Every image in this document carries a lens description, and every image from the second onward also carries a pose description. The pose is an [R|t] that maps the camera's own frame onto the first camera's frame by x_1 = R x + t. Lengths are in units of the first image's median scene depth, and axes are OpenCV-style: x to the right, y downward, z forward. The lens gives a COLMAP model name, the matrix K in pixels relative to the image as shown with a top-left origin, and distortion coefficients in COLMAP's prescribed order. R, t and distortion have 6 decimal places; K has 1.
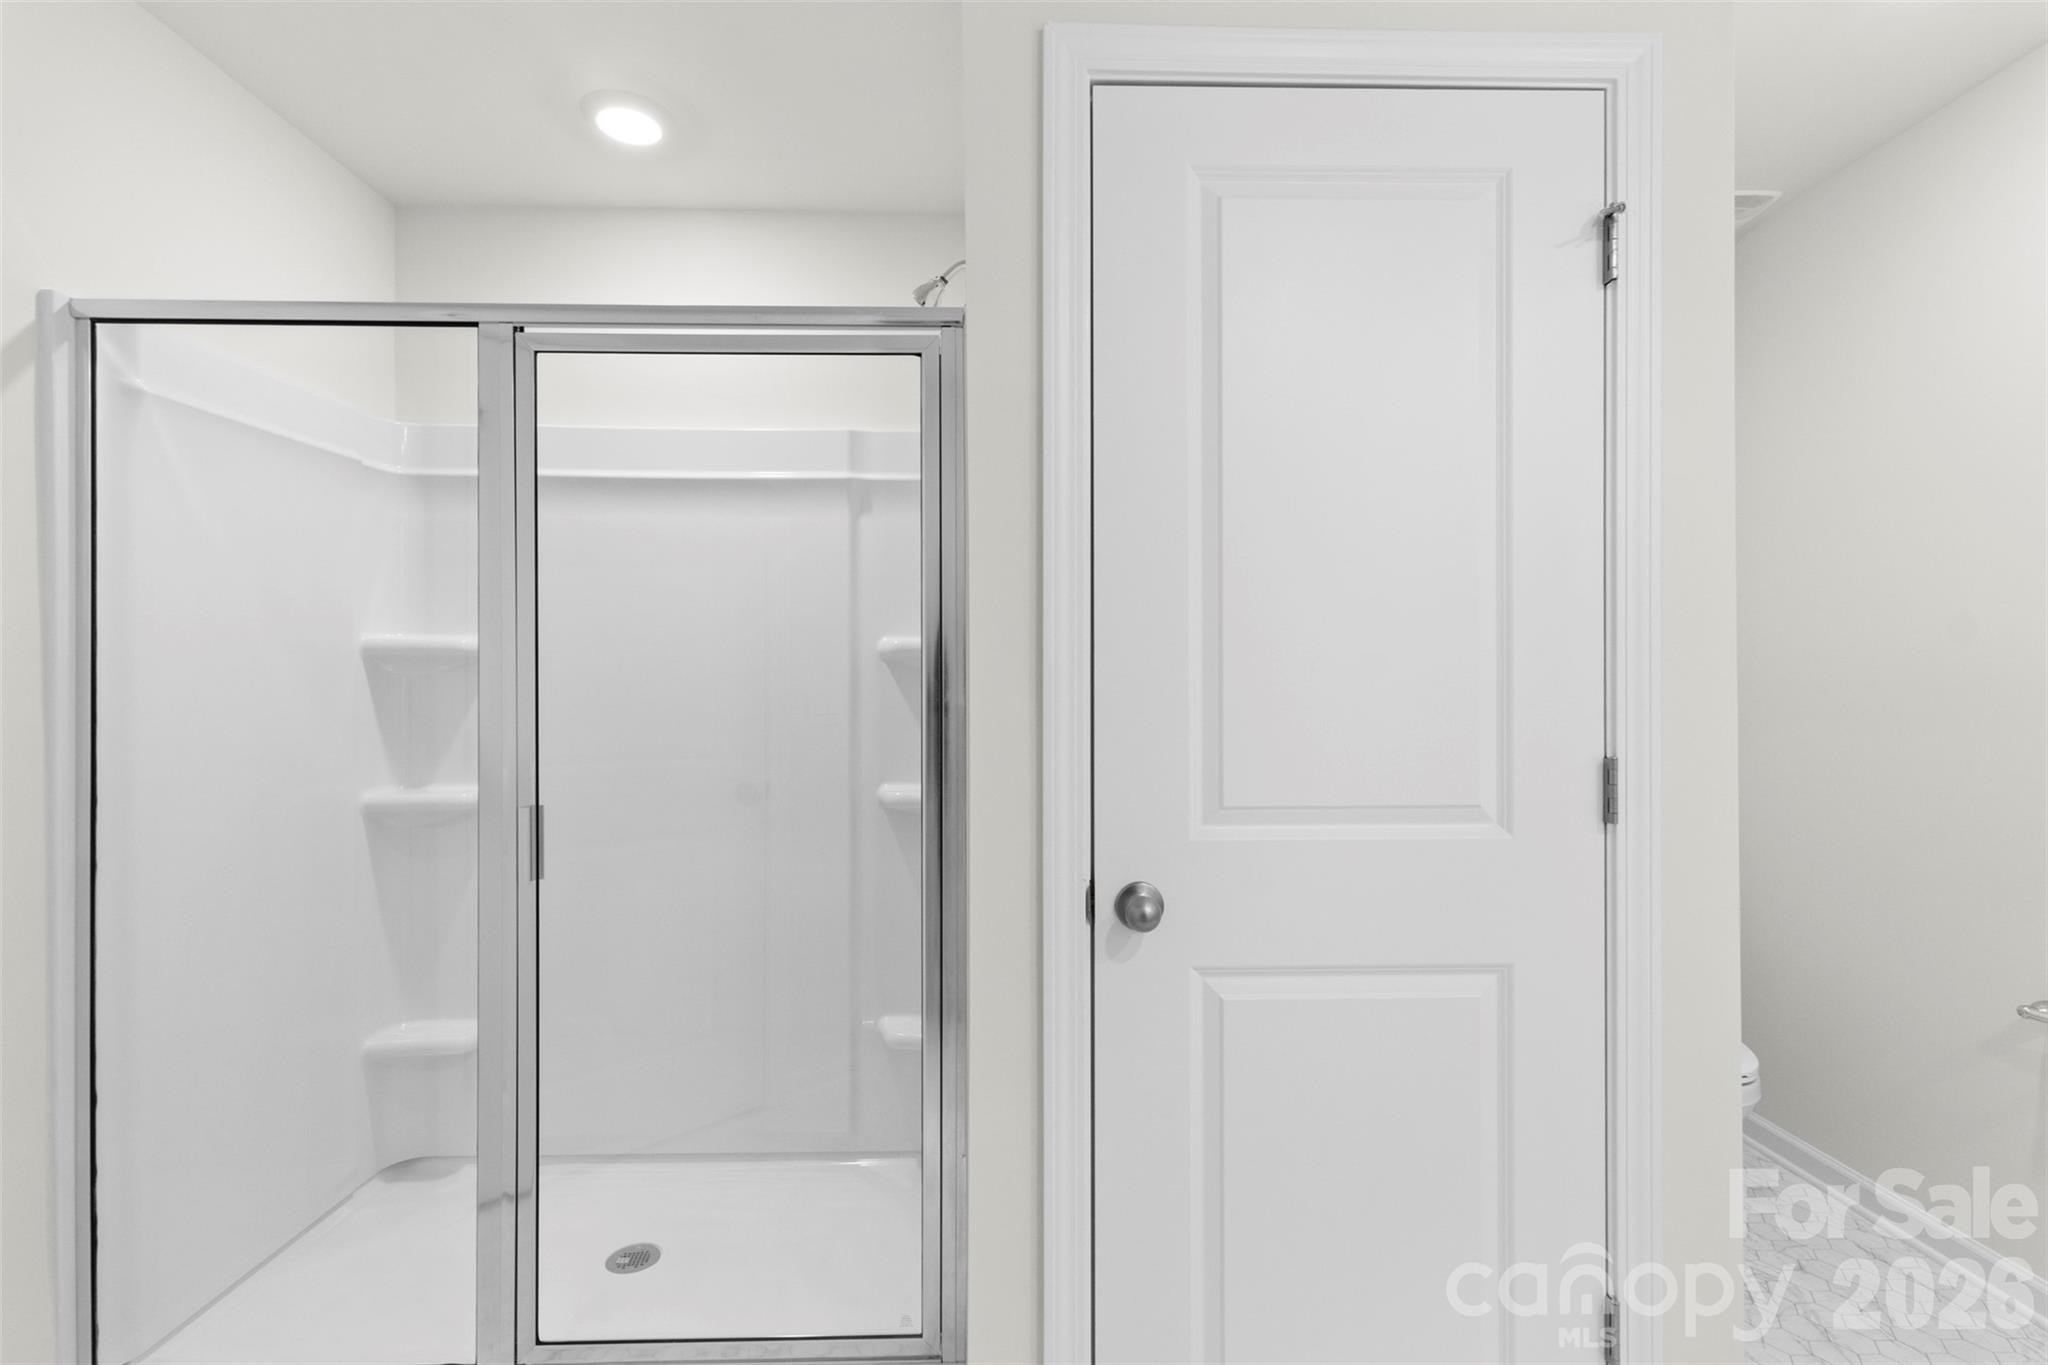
lens RADIAL K [[950.8, 0, 1019.3], [0, 950.8, 683.5], [0, 0, 1]] dist [0.003073, 0.001047]
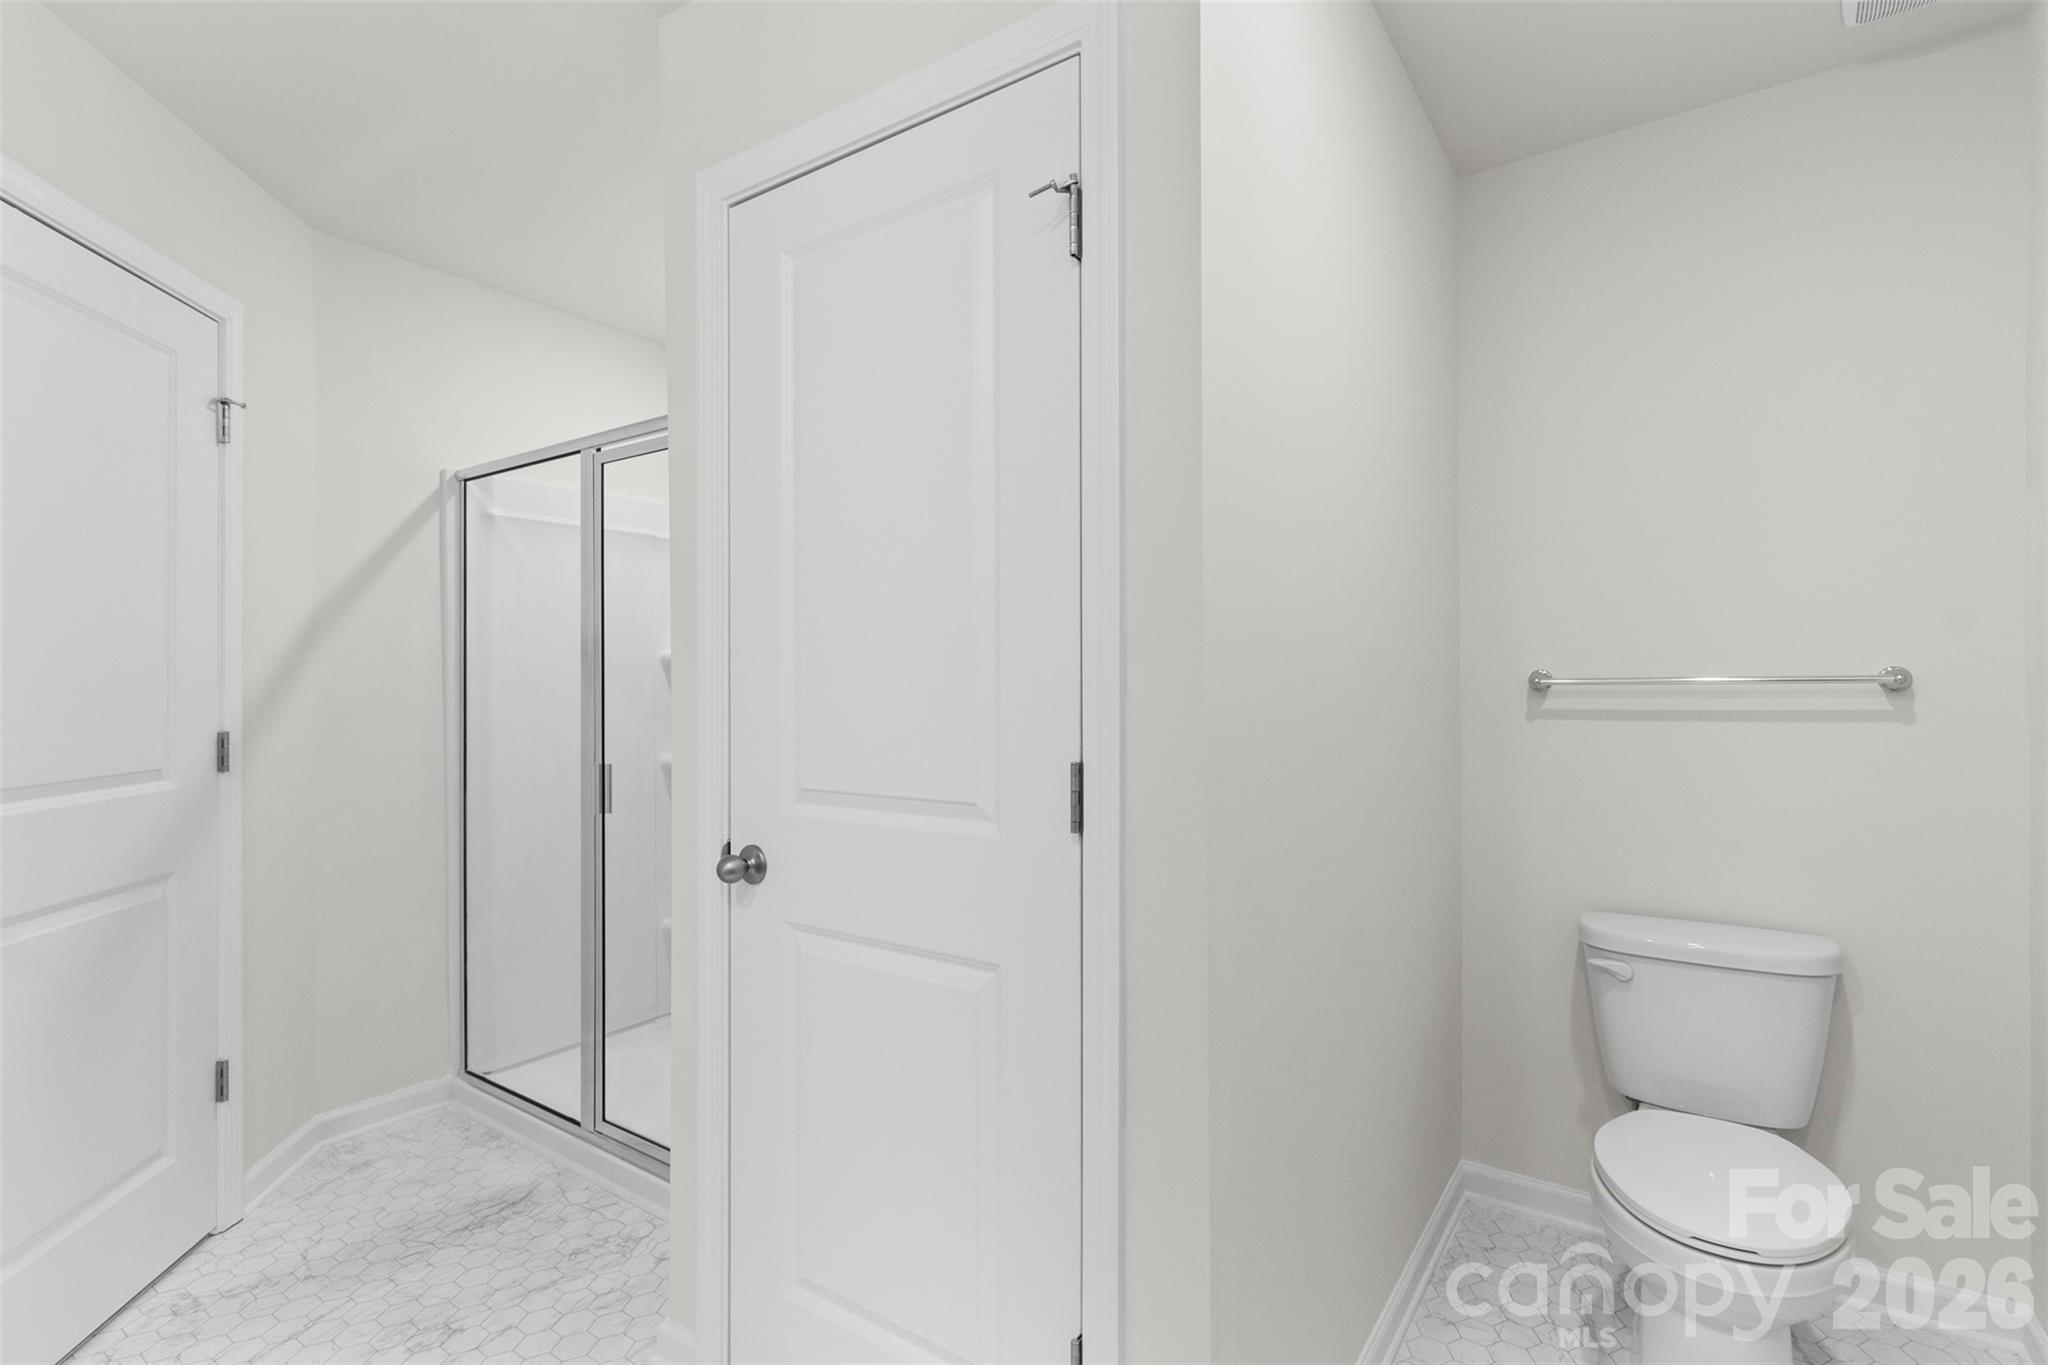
lens RADIAL K [[950.8, 0, 1022.9], [0, 950.8, 685.2], [0, 0, 1]] dist [0.003073, 0.001047]
pose [[0.808959, 0.000432, -0.587865, 1.083352], [0.002656, 0.999987, 0.004390, -0.003012], [0.587860, -0.005112, 0.808947, 0.200838]]
